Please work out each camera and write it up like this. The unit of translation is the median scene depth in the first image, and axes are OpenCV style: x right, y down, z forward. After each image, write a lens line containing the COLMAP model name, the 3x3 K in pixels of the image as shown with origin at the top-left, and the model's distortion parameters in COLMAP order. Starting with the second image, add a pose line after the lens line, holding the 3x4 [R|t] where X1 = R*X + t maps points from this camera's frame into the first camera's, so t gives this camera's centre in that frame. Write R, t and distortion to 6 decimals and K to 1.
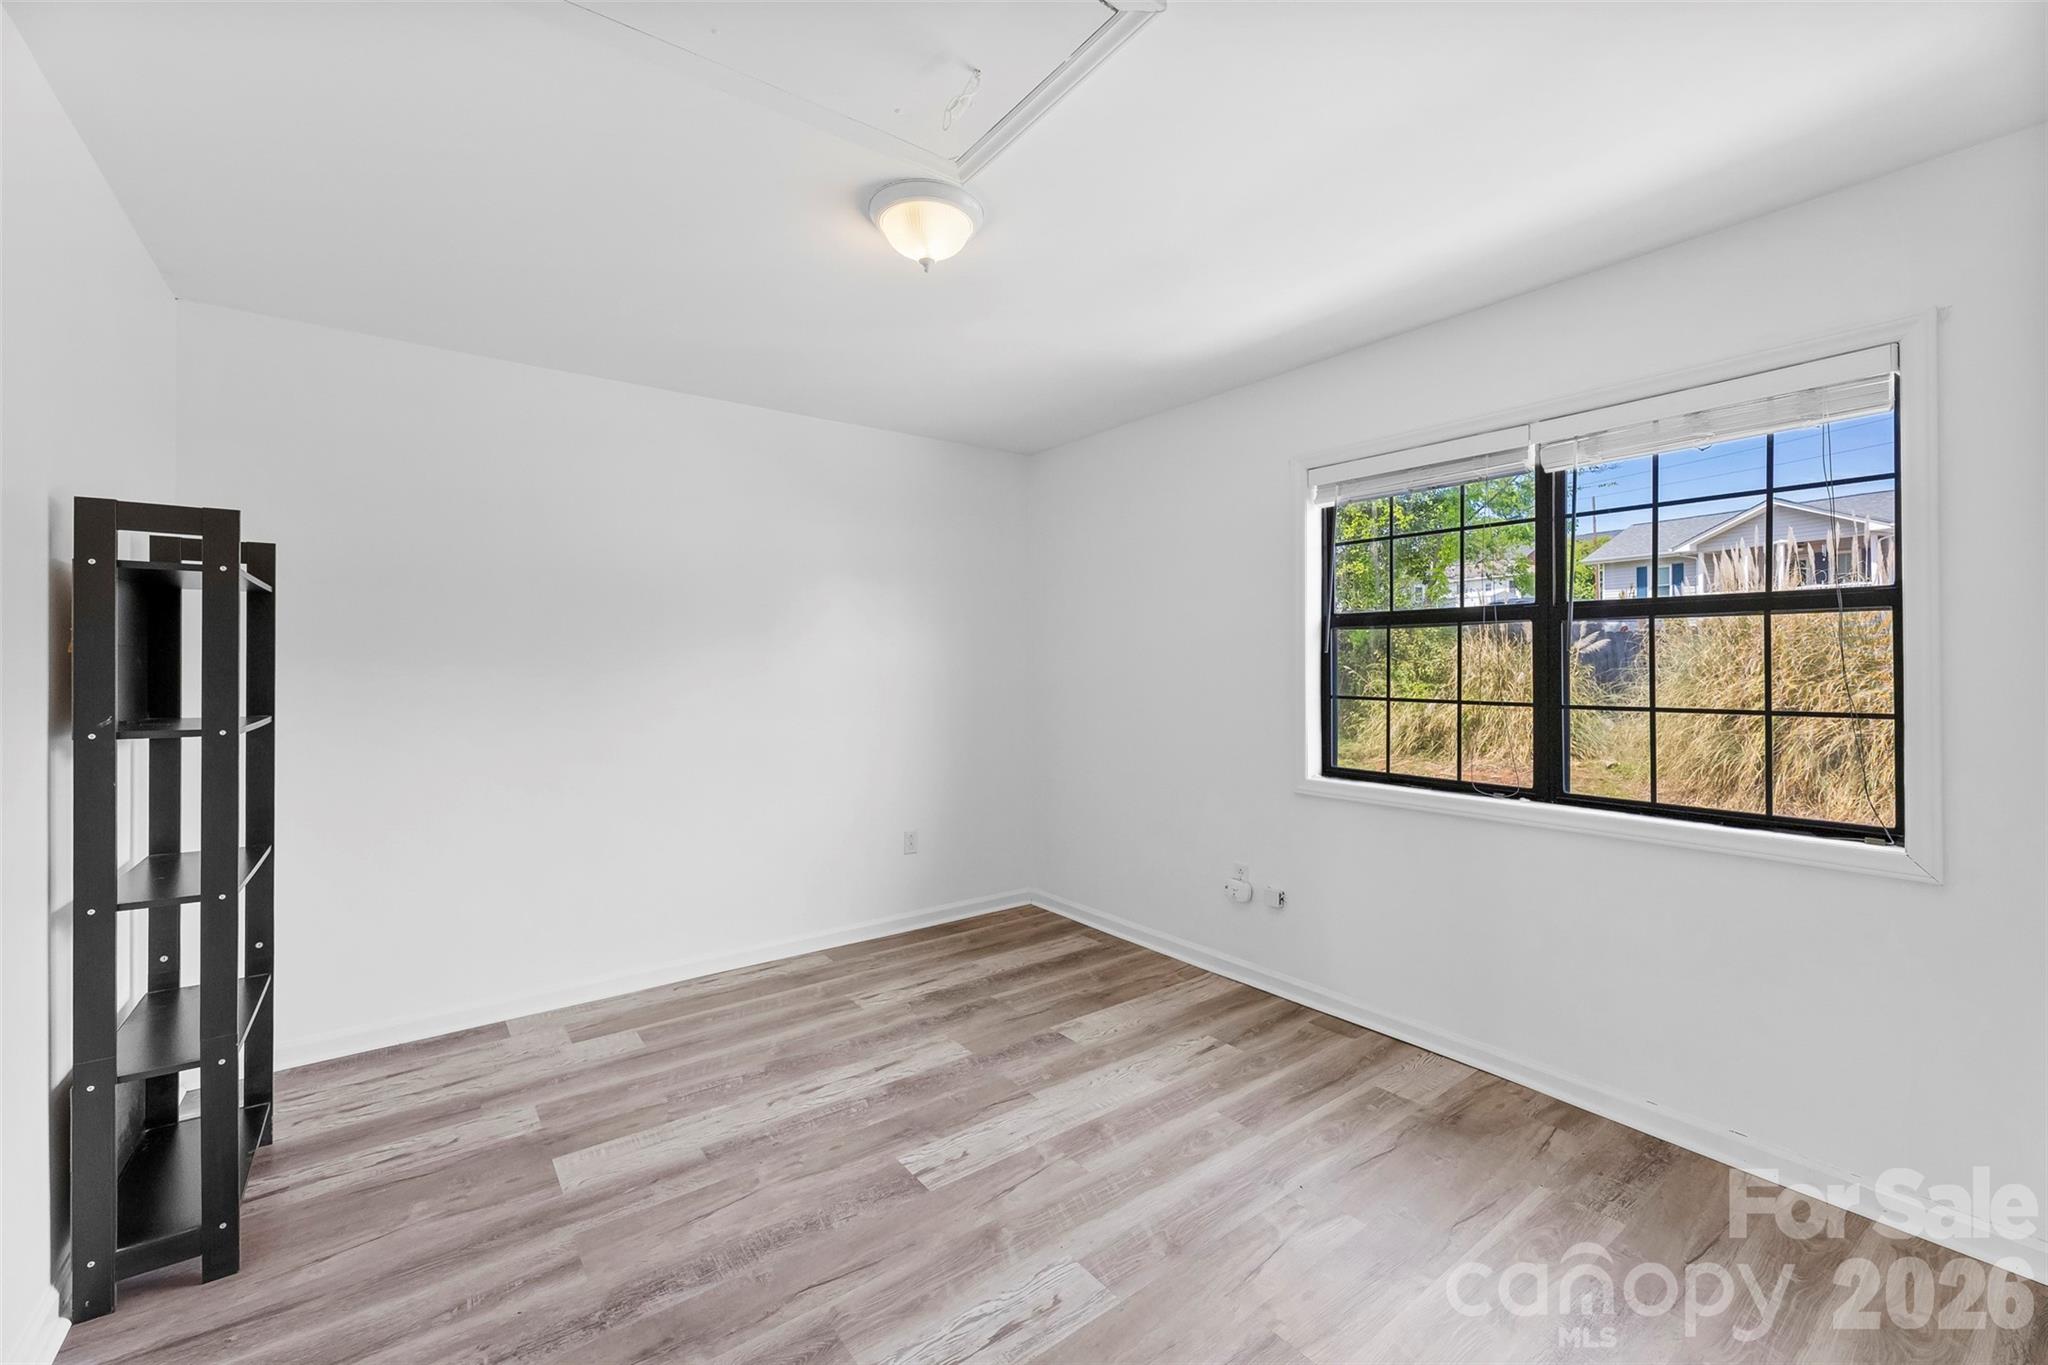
lens RADIAL K [[824.5, 0, 1018.6], [0, 824.5, 667.7], [0, 0, 1]] dist [0.000446, 0.000147]
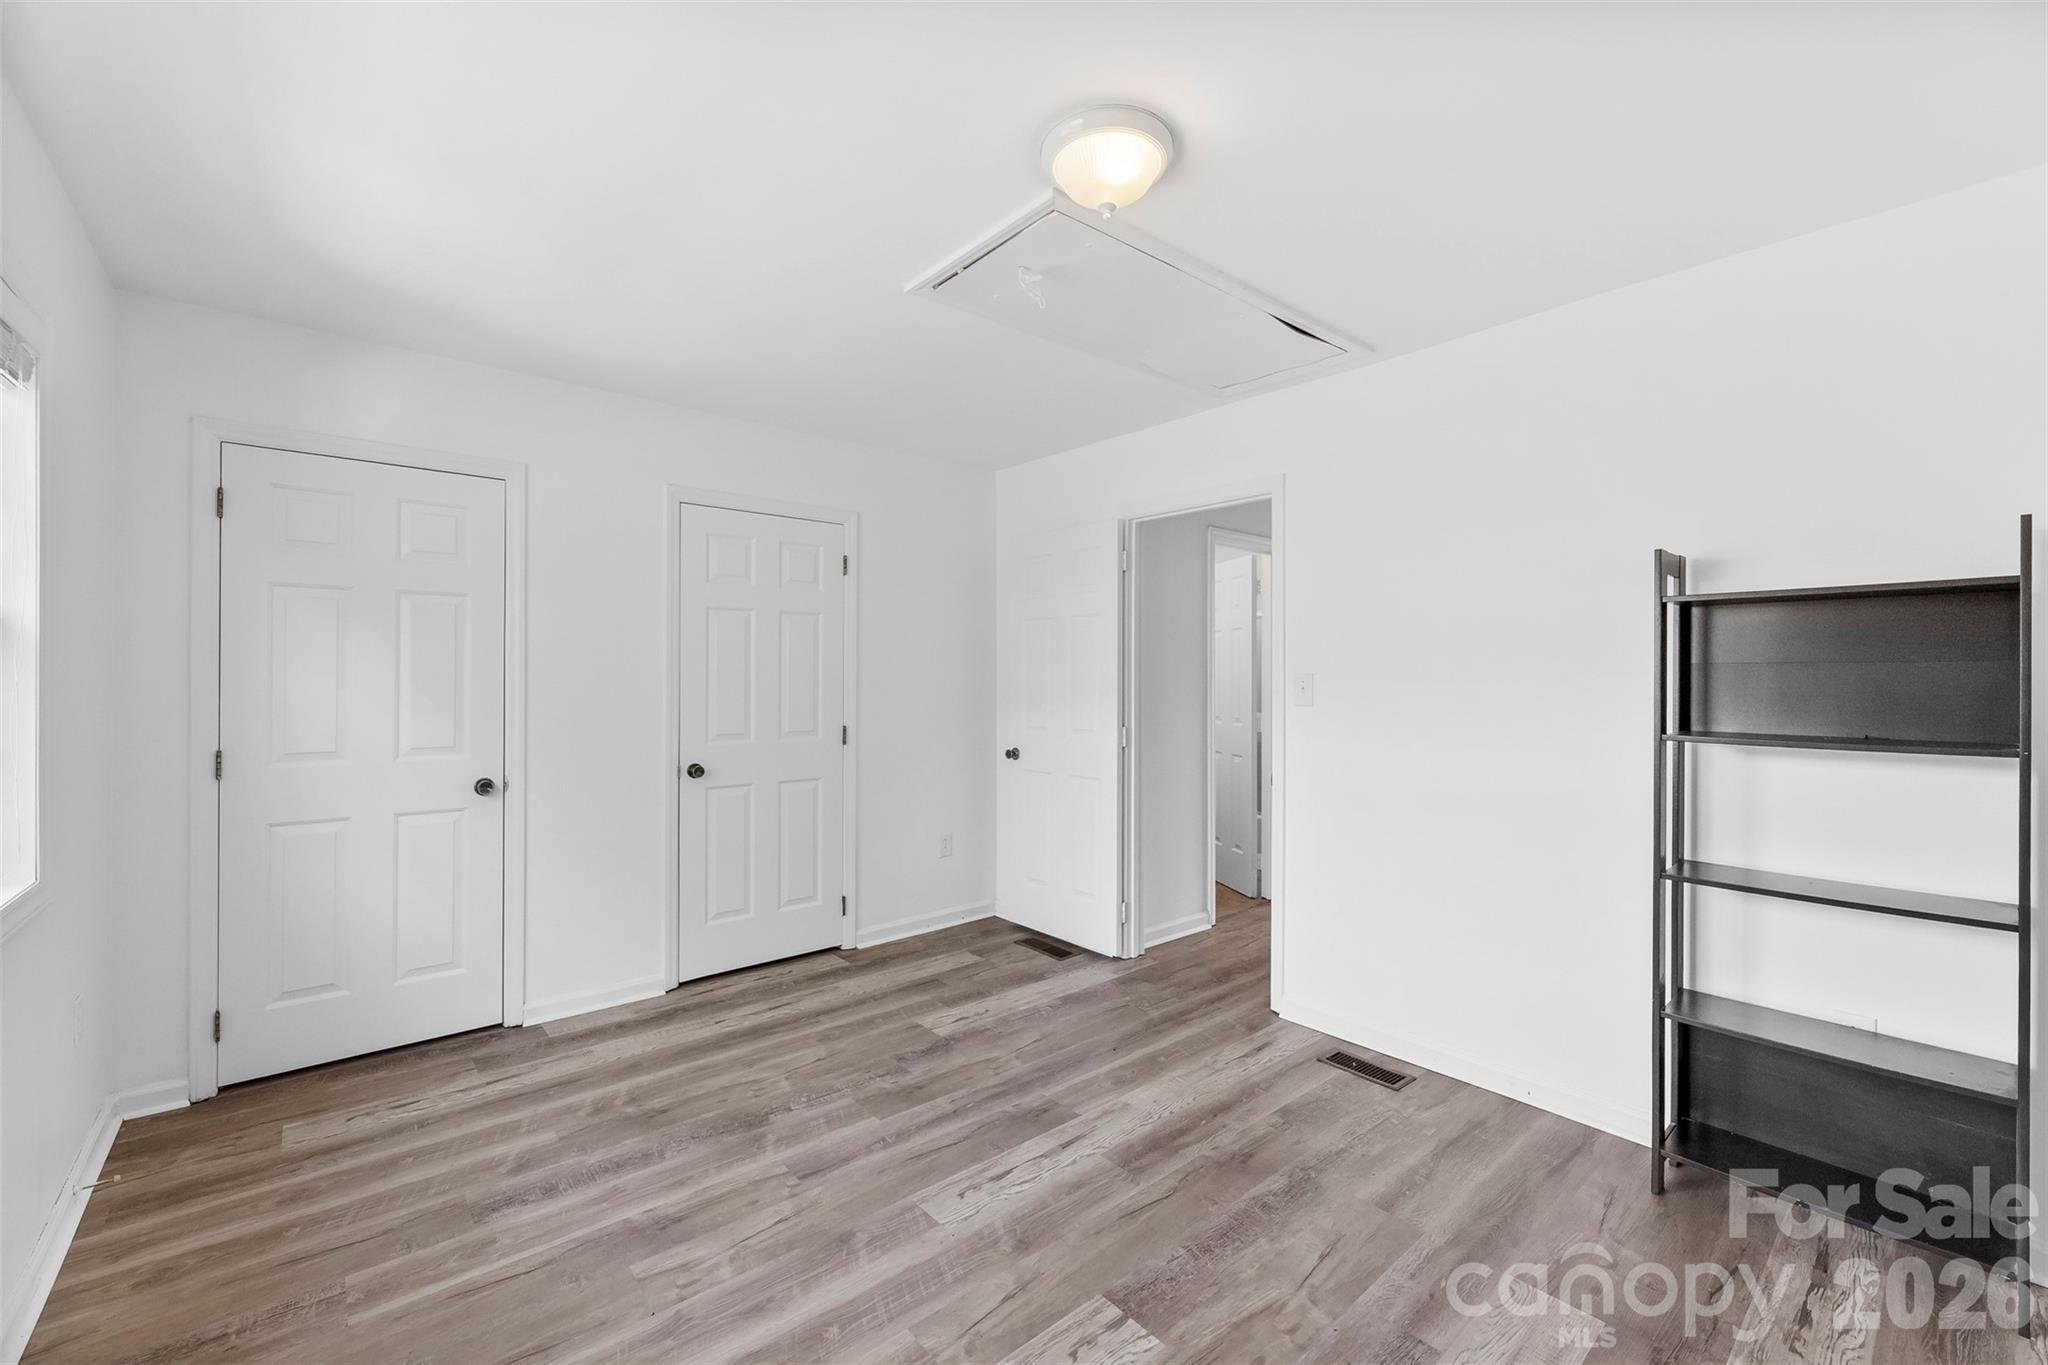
lens RADIAL K [[827.4, 0, 1014.5], [0, 827.4, 674.9], [0, 0, 1]] dist [-0.000174, -0.000099]
pose [[-0.998480, -0.000779, -0.055112, 0.022255], [-0.000741, 0.999999, -0.000706, -0.005267], [0.055112, -0.000664, -0.998480, 1.405063]]
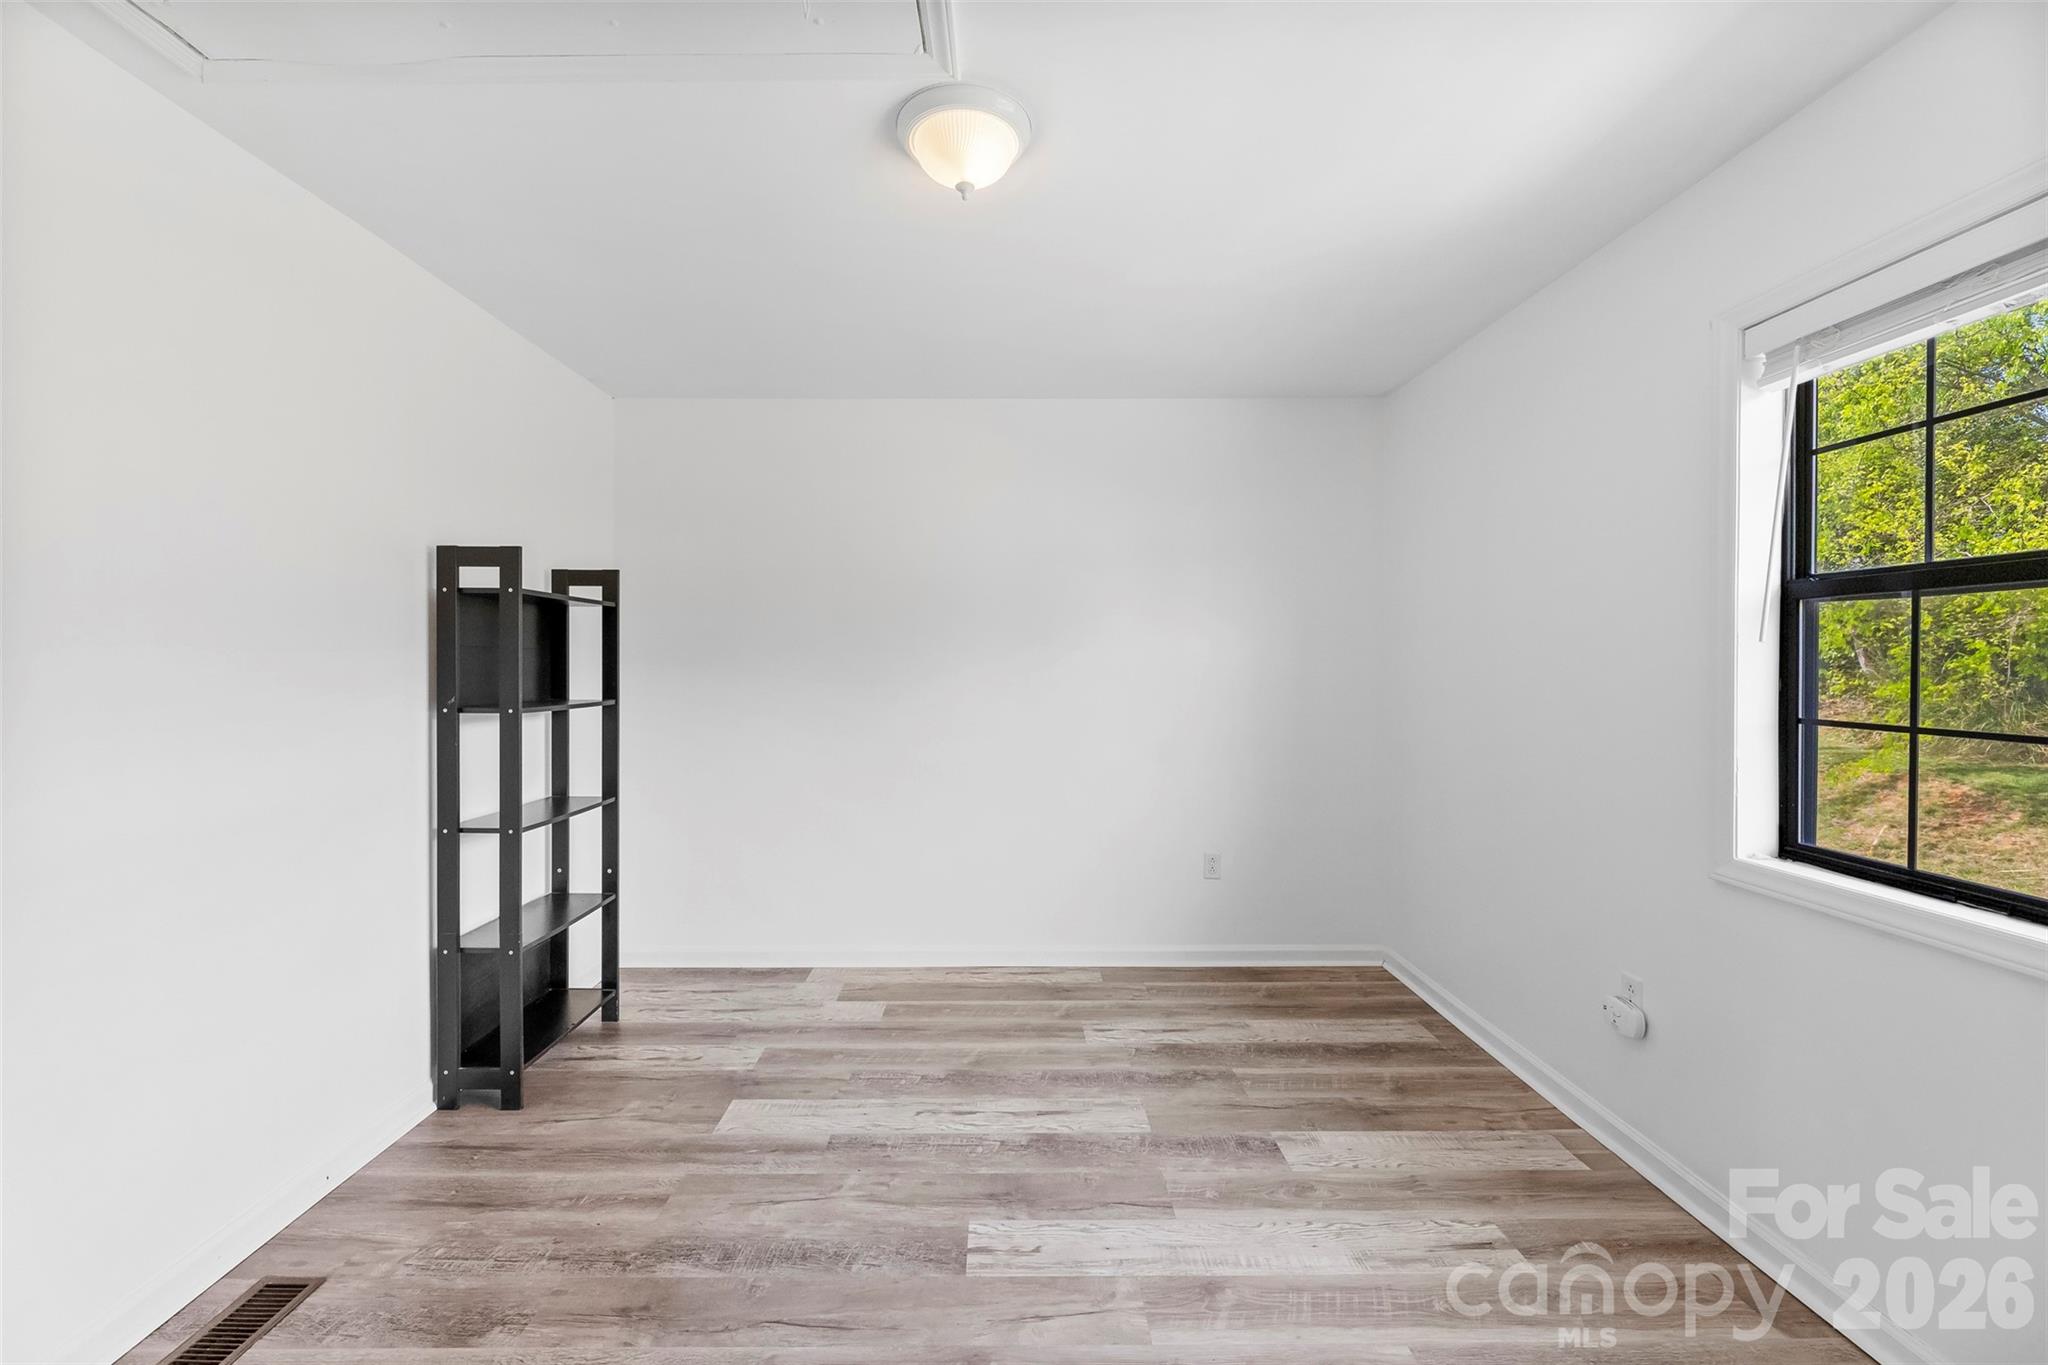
lens RADIAL K [[827.4, 0, 1014.5], [0, 827.4, 674.9], [0, 0, 1]] dist [-0.000174, -0.000099]
pose [[0.804690, 0.010914, -0.593595, 0.332068], [-0.004548, 0.999915, 0.012220, -0.000863], [0.593678, -0.007133, 0.804671, 0.259547]]
